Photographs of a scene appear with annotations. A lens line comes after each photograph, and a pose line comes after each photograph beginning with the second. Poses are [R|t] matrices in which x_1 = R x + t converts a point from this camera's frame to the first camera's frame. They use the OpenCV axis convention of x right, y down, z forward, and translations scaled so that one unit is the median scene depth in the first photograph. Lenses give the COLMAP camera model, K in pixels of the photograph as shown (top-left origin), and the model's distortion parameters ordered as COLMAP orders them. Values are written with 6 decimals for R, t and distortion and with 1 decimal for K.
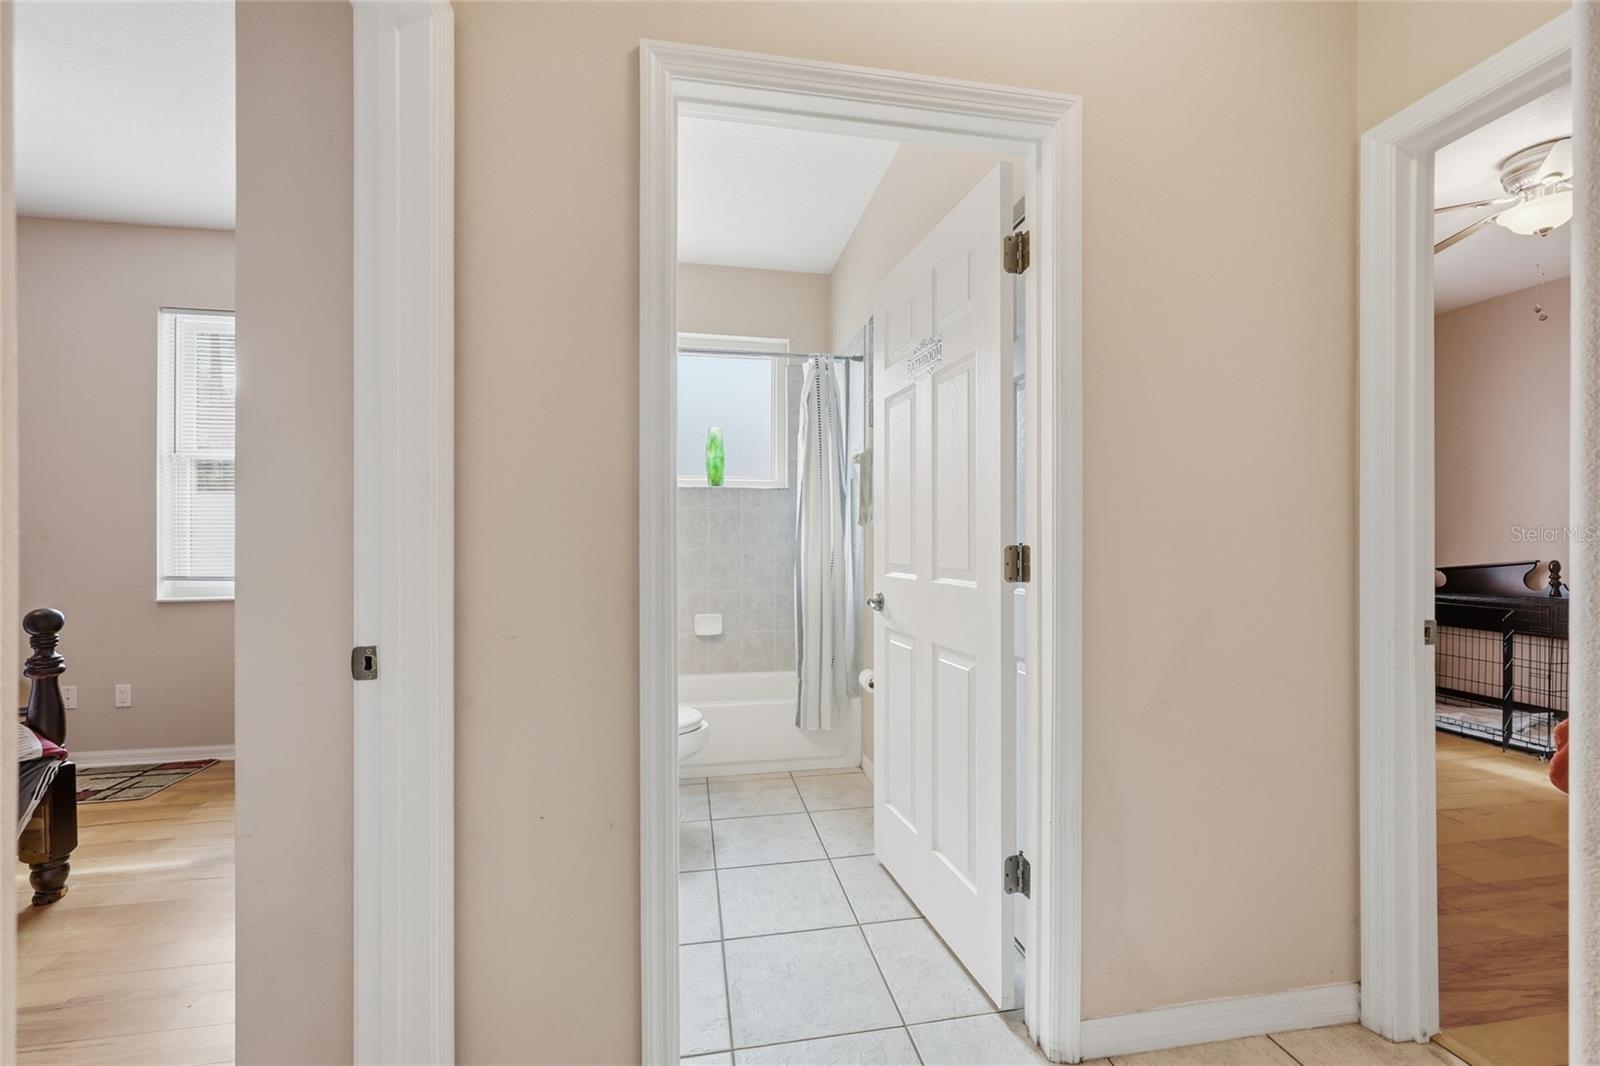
lens RADIAL K [[640.9, 0, 798.6], [0, 640.9, 535.1], [0, 0, 1]] dist [-0.001157, 0.000086]
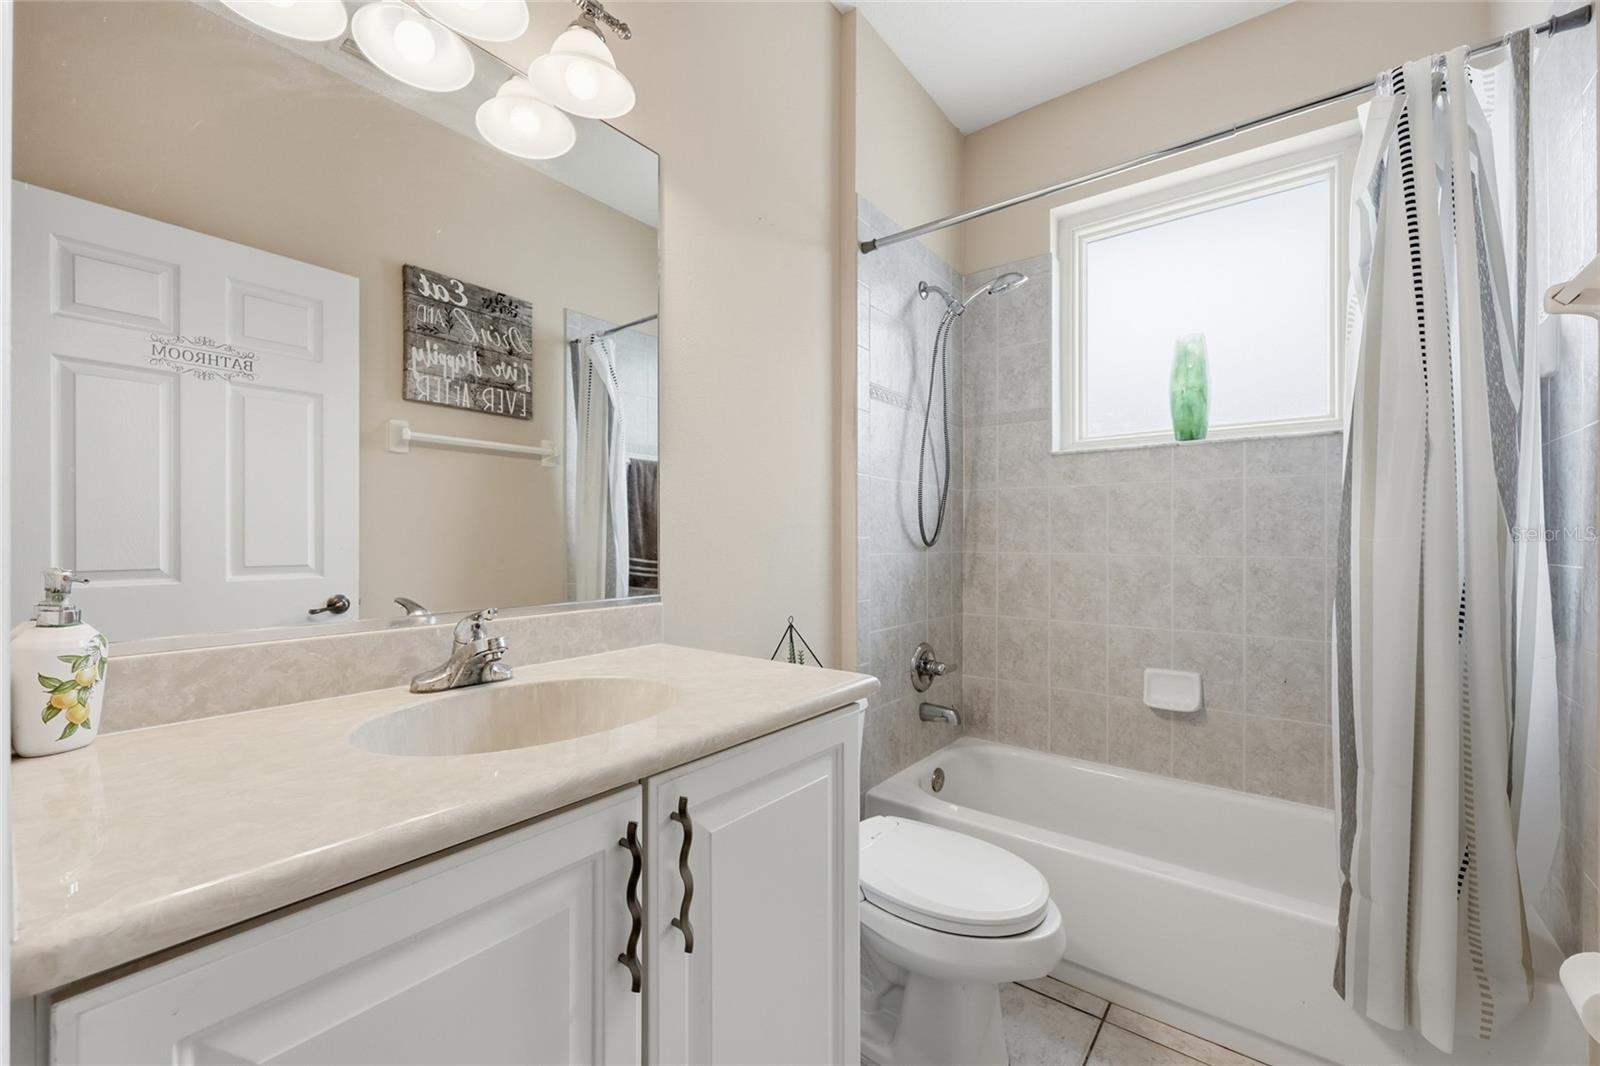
lens RADIAL K [[638.7, 0, 798.4], [0, 638.7, 525.4], [0, 0, 1]] dist [-0.053768, 0.014377]
pose [[0.667203, -0.000706, -0.744876, 0.055234], [-0.019078, 0.999655, -0.018036, 0.014529], [0.744632, 0.026244, 0.666960, 0.446555]]
